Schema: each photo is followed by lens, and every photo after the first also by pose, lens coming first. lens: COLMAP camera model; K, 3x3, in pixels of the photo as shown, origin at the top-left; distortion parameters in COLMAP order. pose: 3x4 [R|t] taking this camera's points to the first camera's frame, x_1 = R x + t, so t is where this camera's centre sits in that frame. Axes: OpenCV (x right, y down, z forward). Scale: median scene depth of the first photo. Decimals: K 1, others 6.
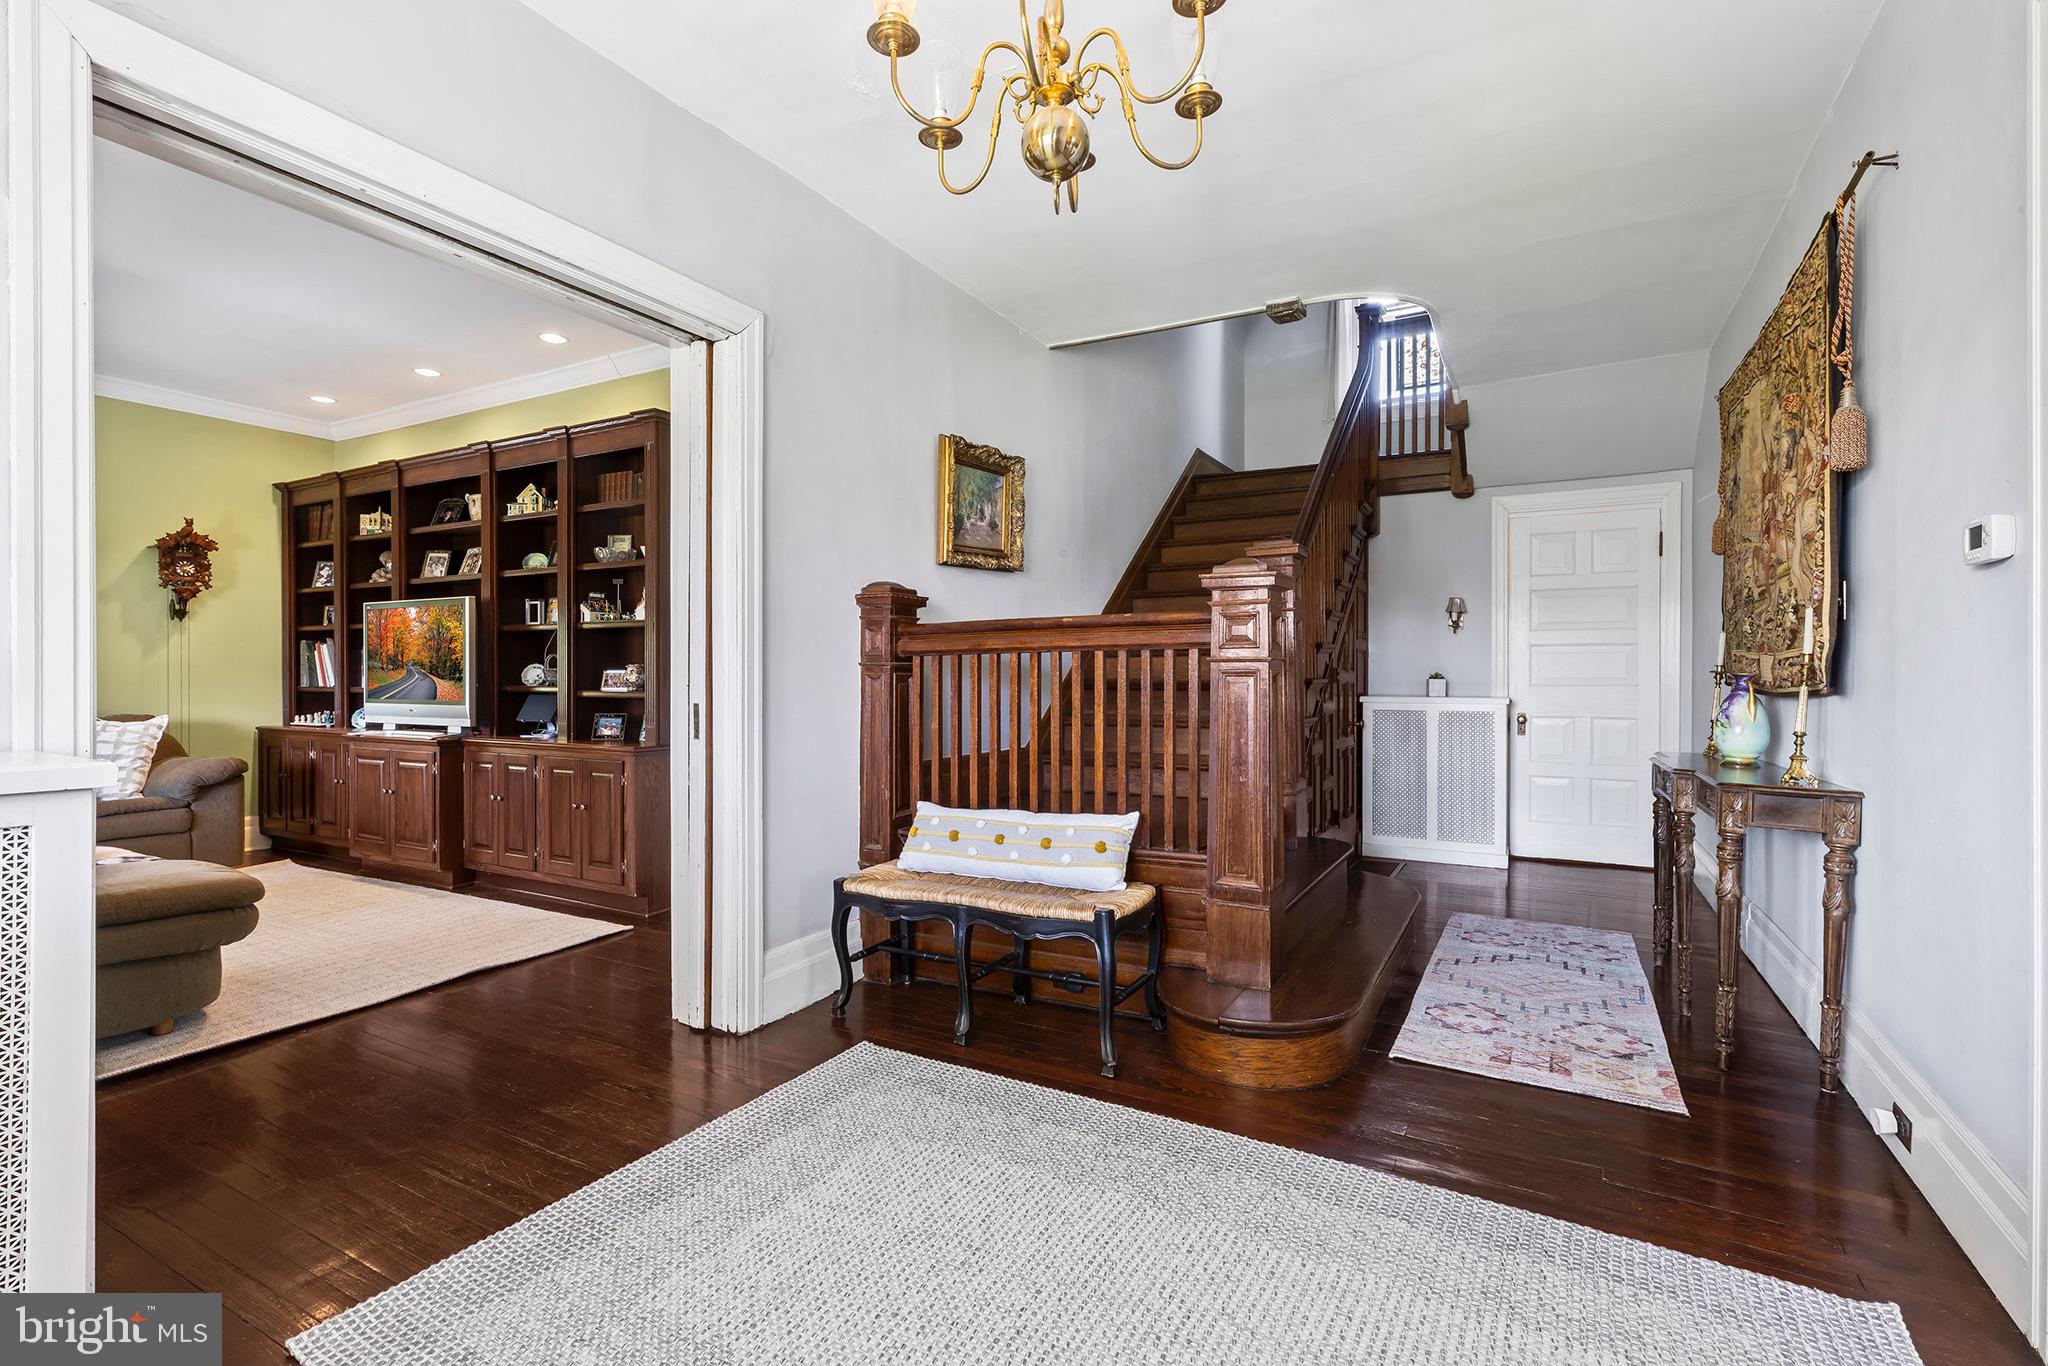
lens RADIAL K [[927.0, 0, 1026.0], [0, 927.0, 675.0], [0, 0, 1]] dist [0.000024, -0.000677]
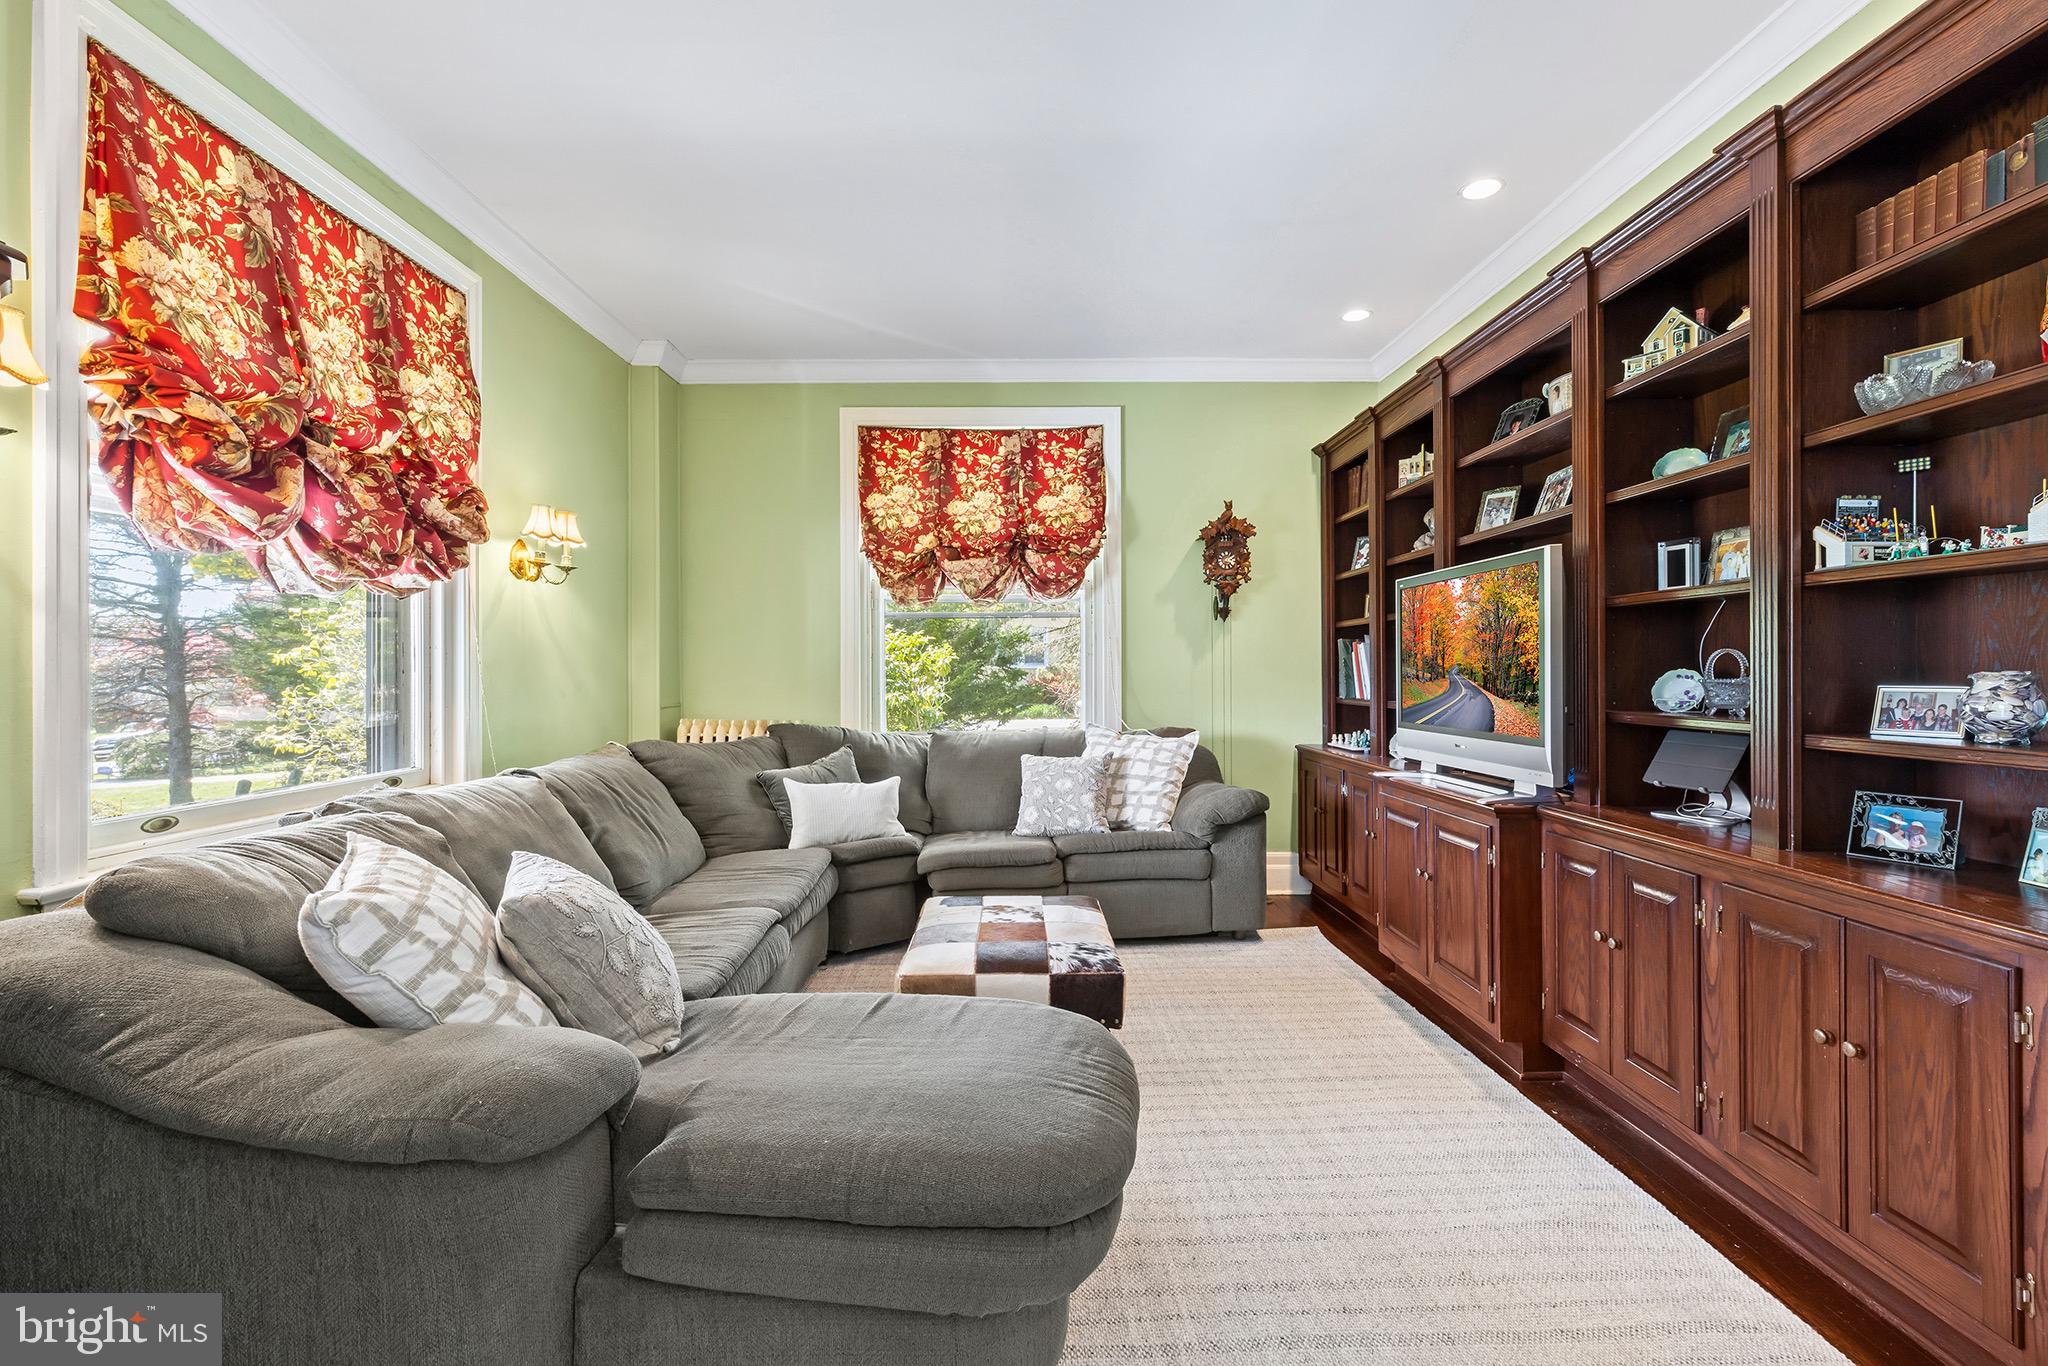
lens RADIAL K [[927.0, 0, 1027.9], [0, 927.0, 670.2], [0, 0, 1]] dist [0.000024, -0.000677]
pose [[0.496853, -0.003463, -0.867828, -0.275342], [0.000440, 0.999993, -0.003739, -0.009869], [0.867835, 0.001475, 0.496851, 0.453637]]
